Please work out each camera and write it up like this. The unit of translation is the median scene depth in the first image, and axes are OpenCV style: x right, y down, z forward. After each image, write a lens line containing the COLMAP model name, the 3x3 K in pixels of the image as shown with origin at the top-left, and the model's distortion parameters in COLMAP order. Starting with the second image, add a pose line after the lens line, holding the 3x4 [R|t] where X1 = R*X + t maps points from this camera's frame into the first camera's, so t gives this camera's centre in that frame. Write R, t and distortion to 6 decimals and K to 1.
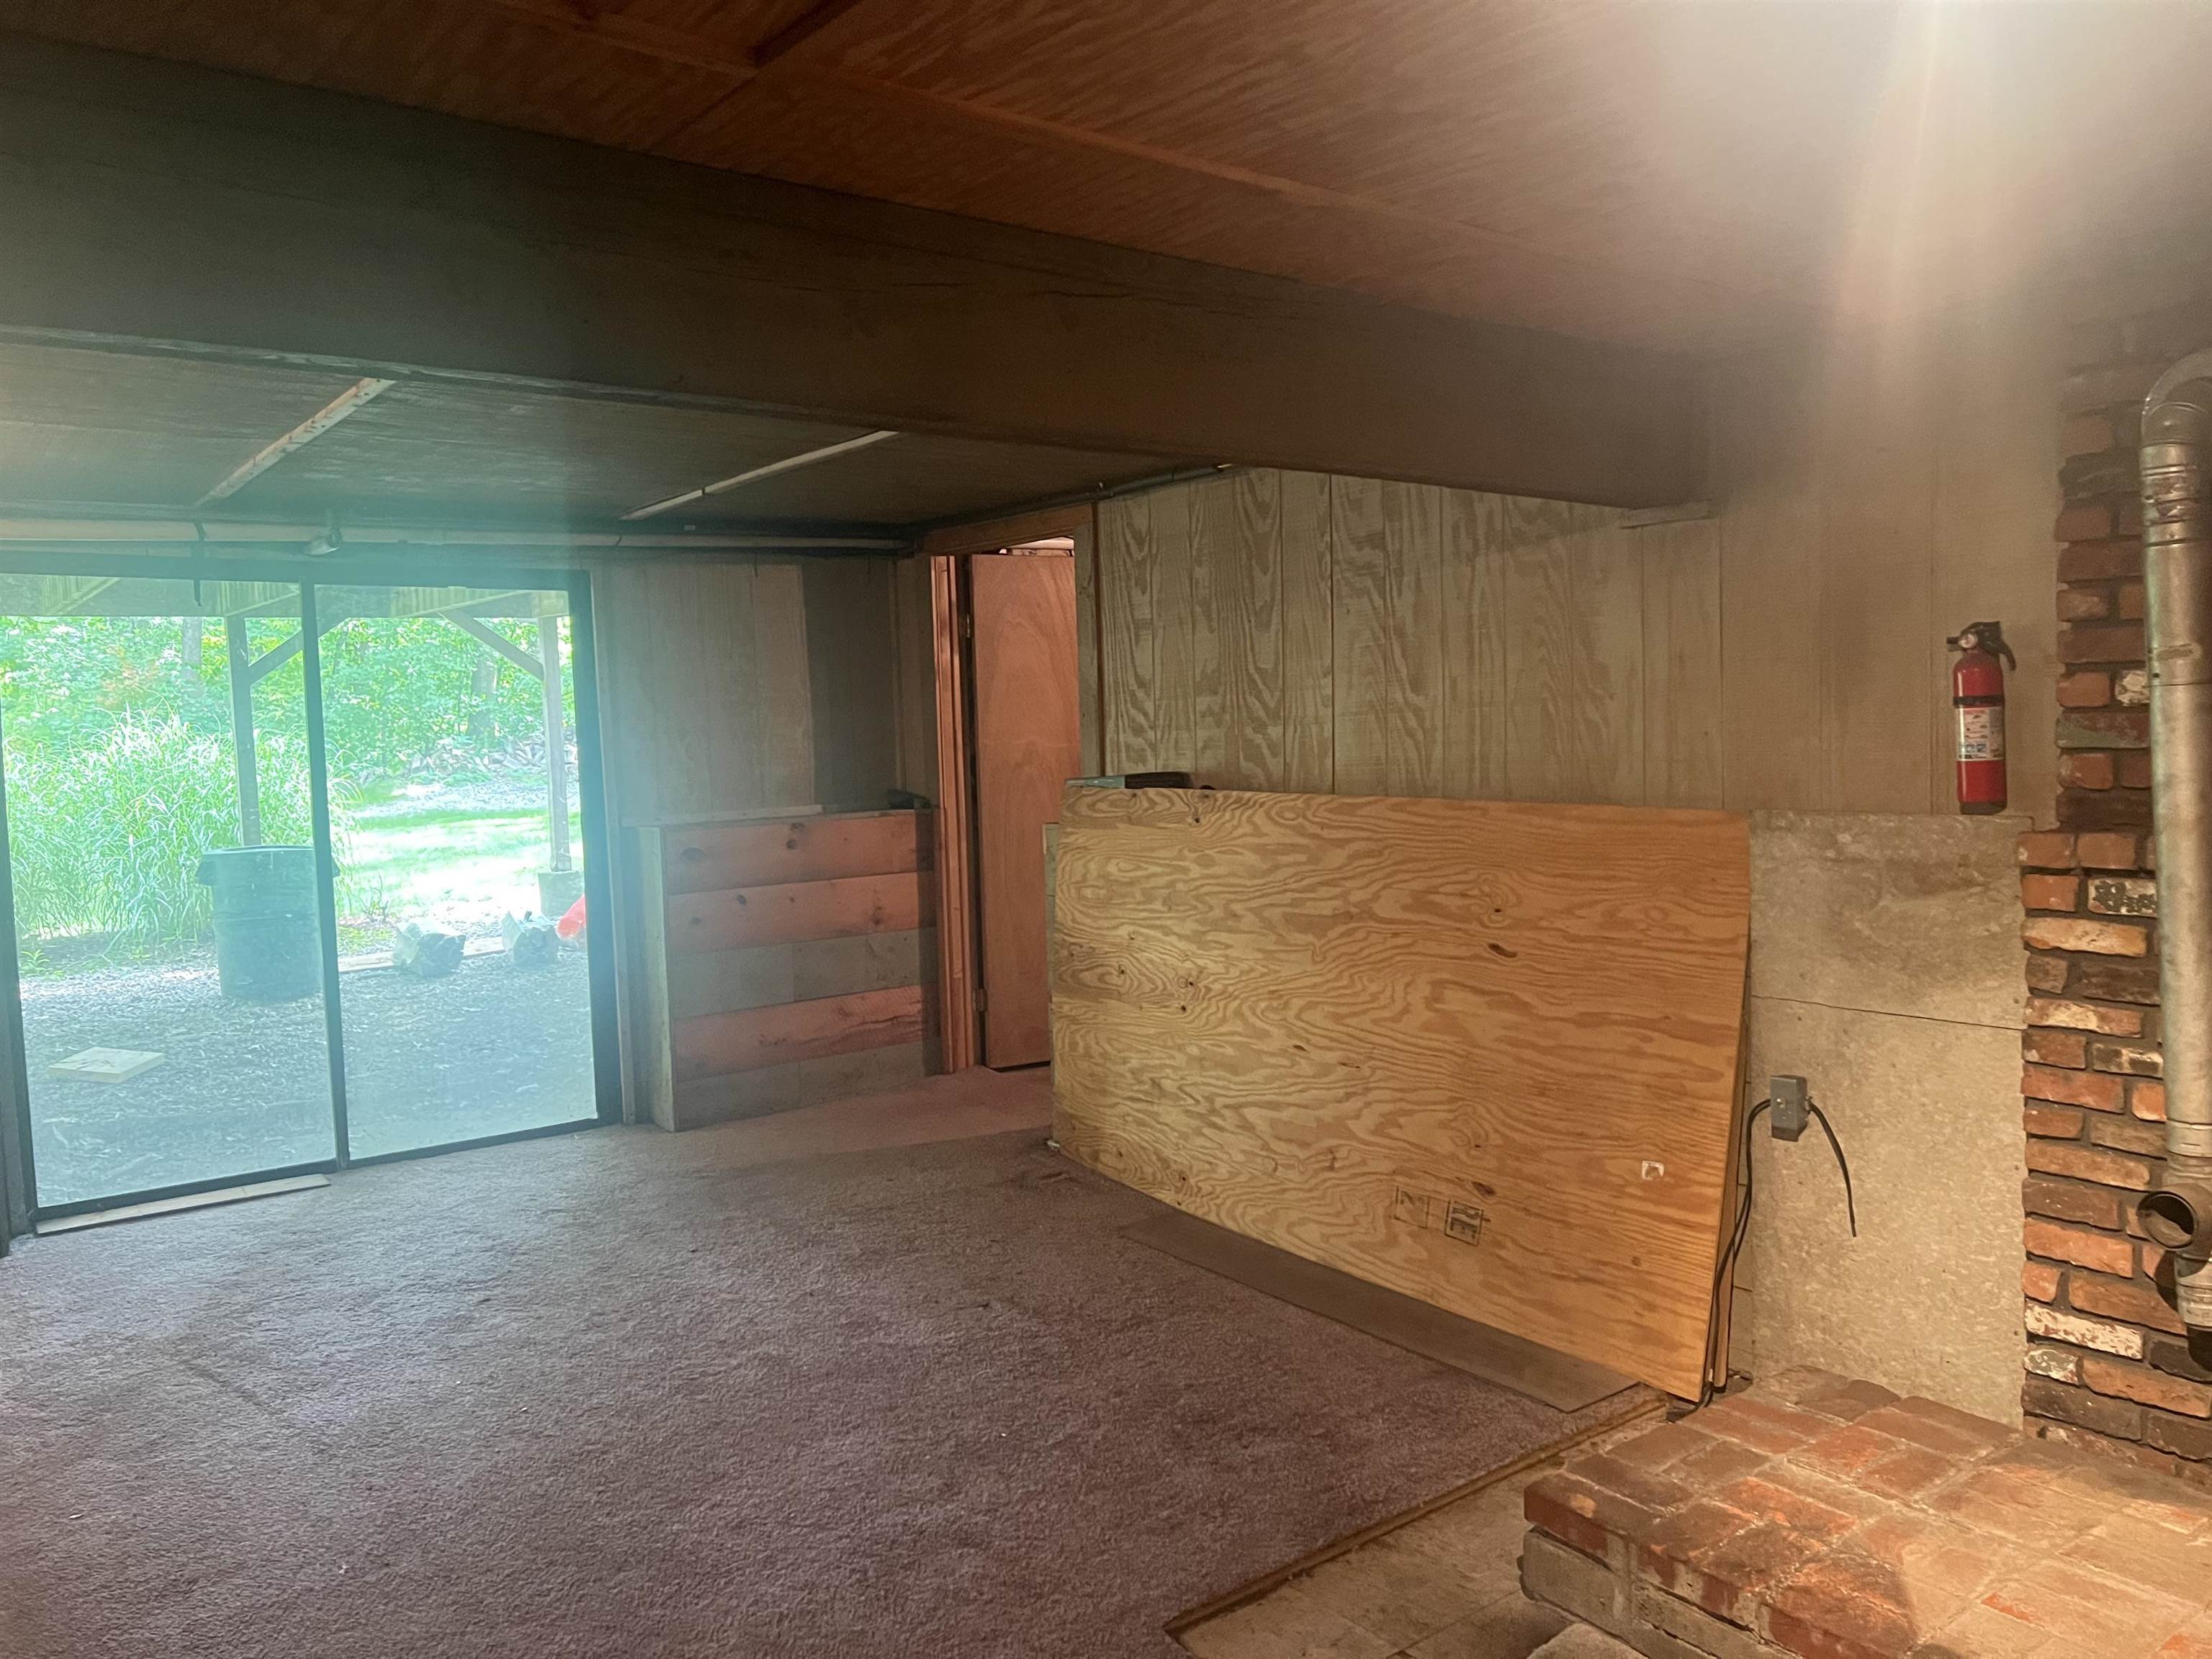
lens RADIAL K [[1615.6, 0, 1106.0], [0, 1615.6, 829.5], [0, 0, 1]] dist [0.086816, -0.148379]
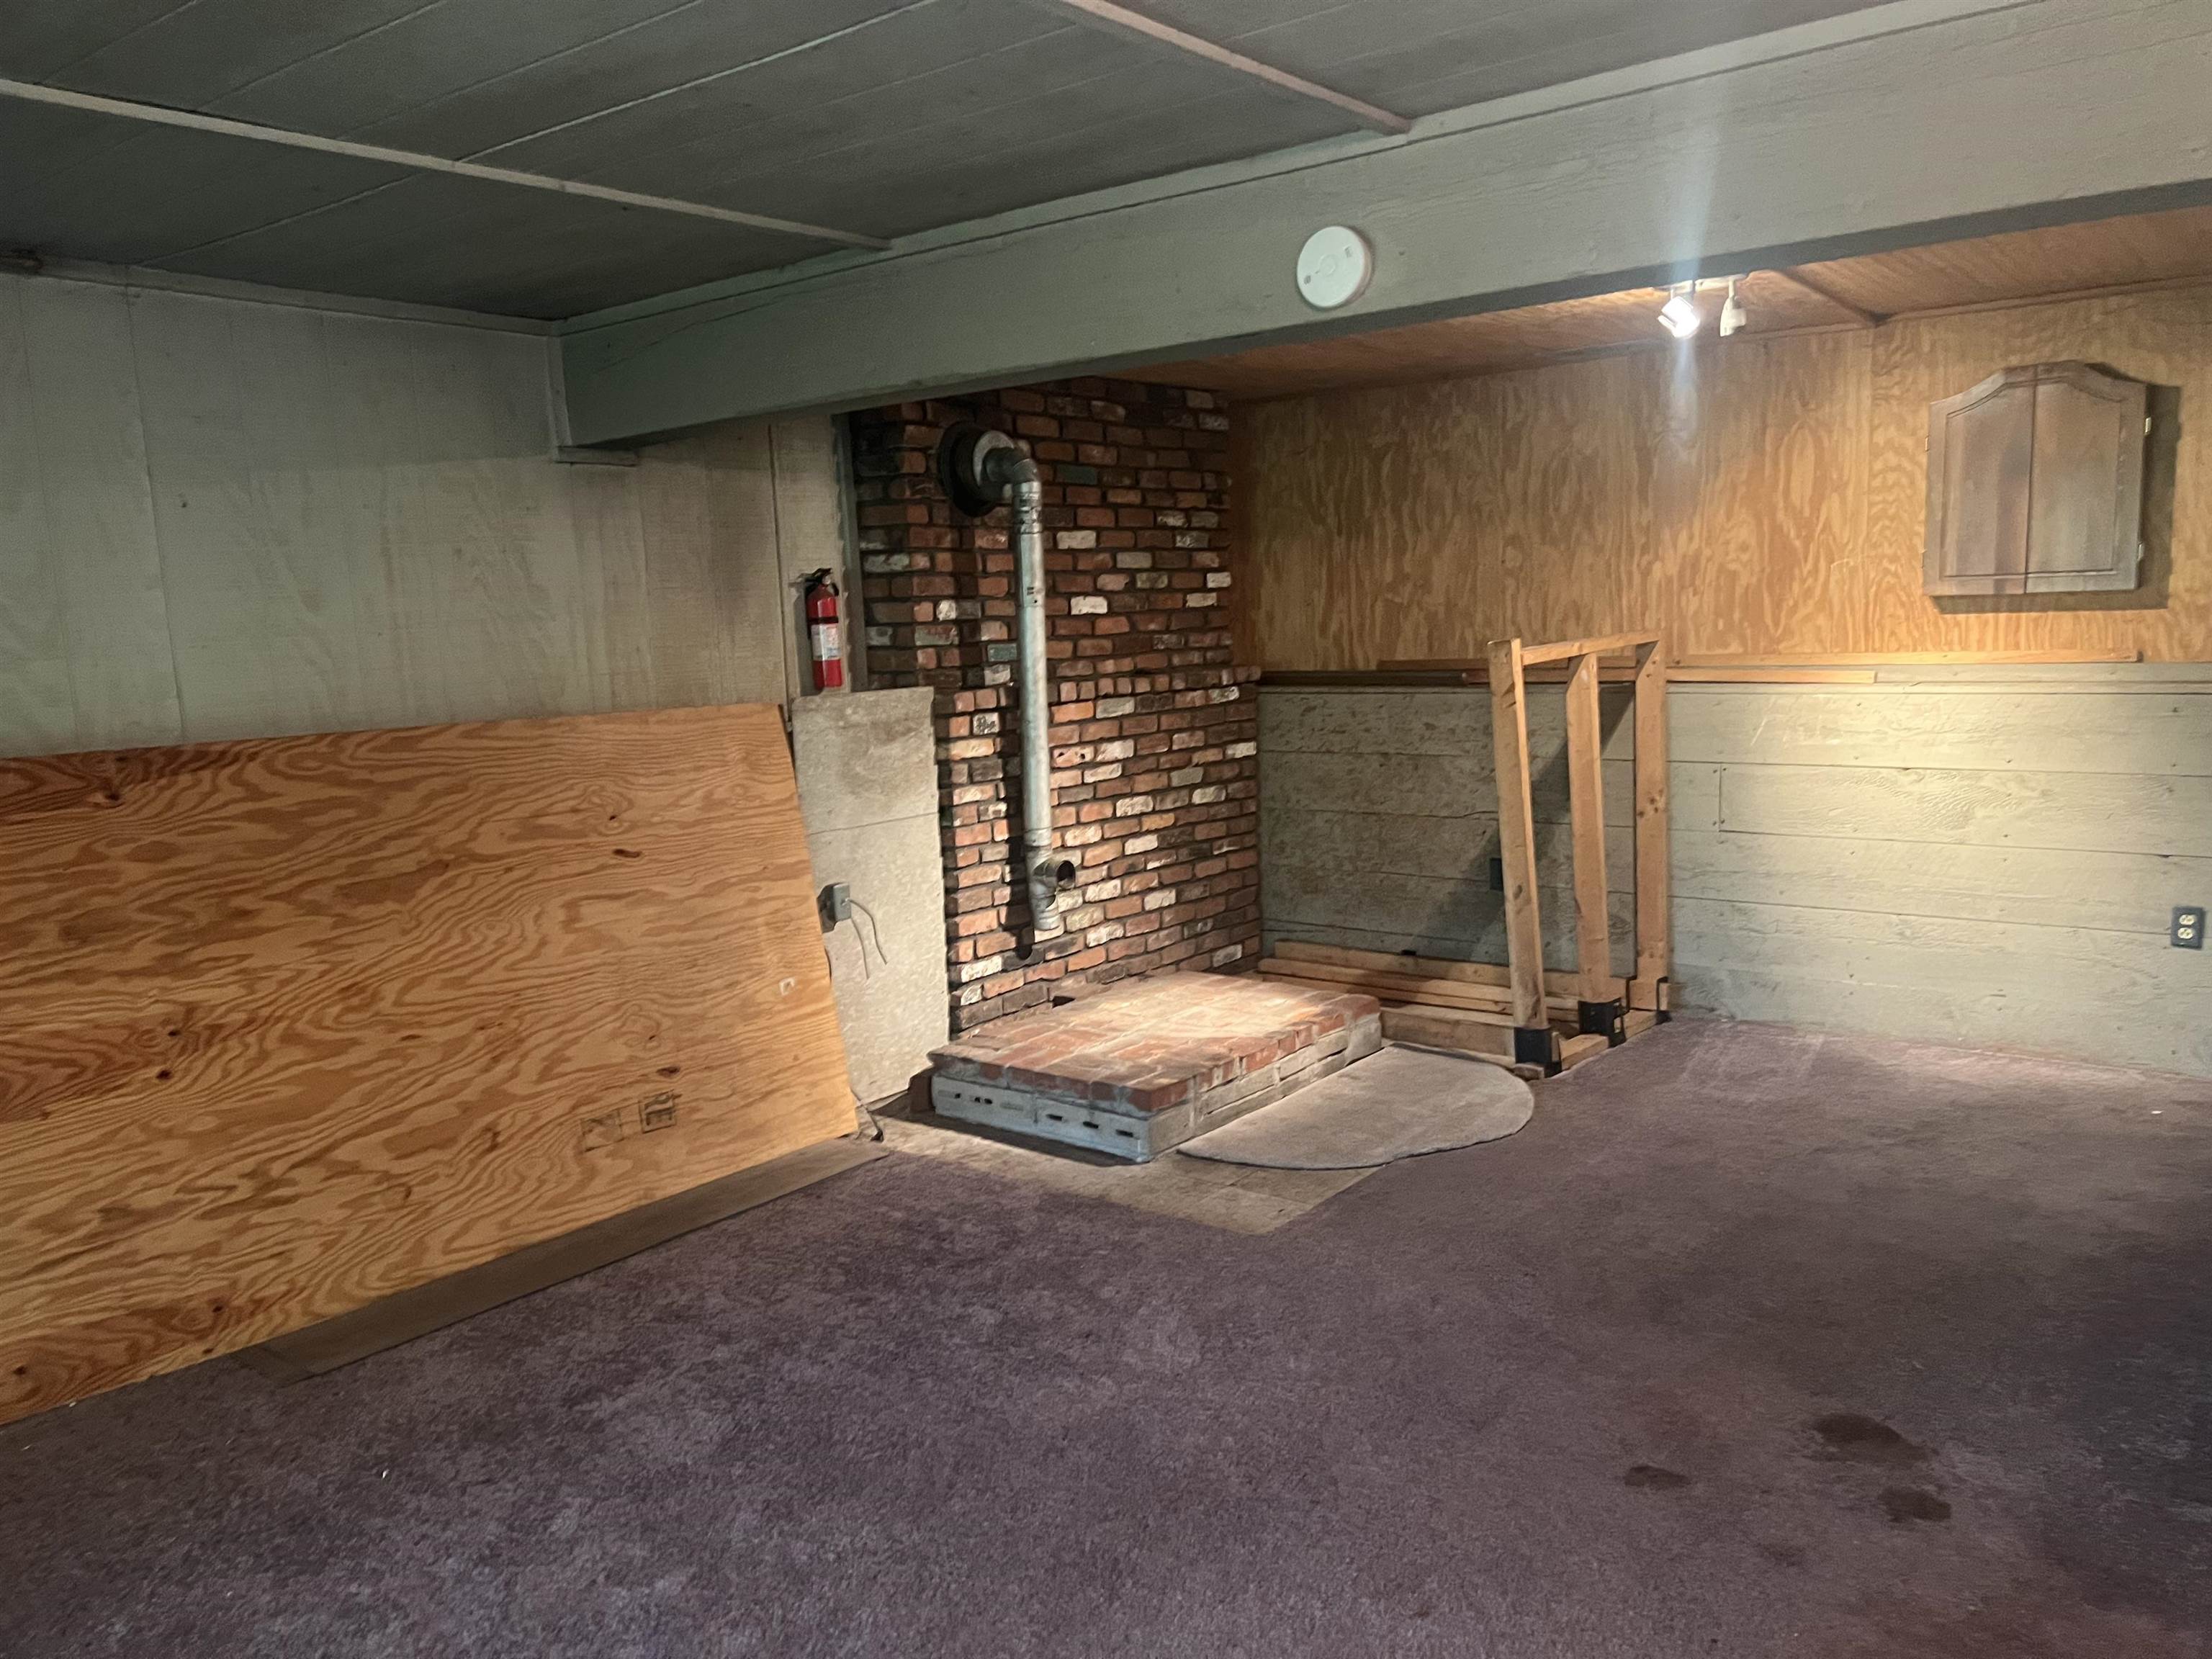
lens RADIAL K [[1615.6, 0, 1106.0], [0, 1615.6, 829.5], [0, 0, 1]] dist [0.086816, -0.148379]
pose [[-0.246472, -0.096278, 0.964356, -0.816615], [0.108405, 0.986070, 0.126152, -0.038944], [-0.963068, 0.135634, -0.232602, 0.901492]]
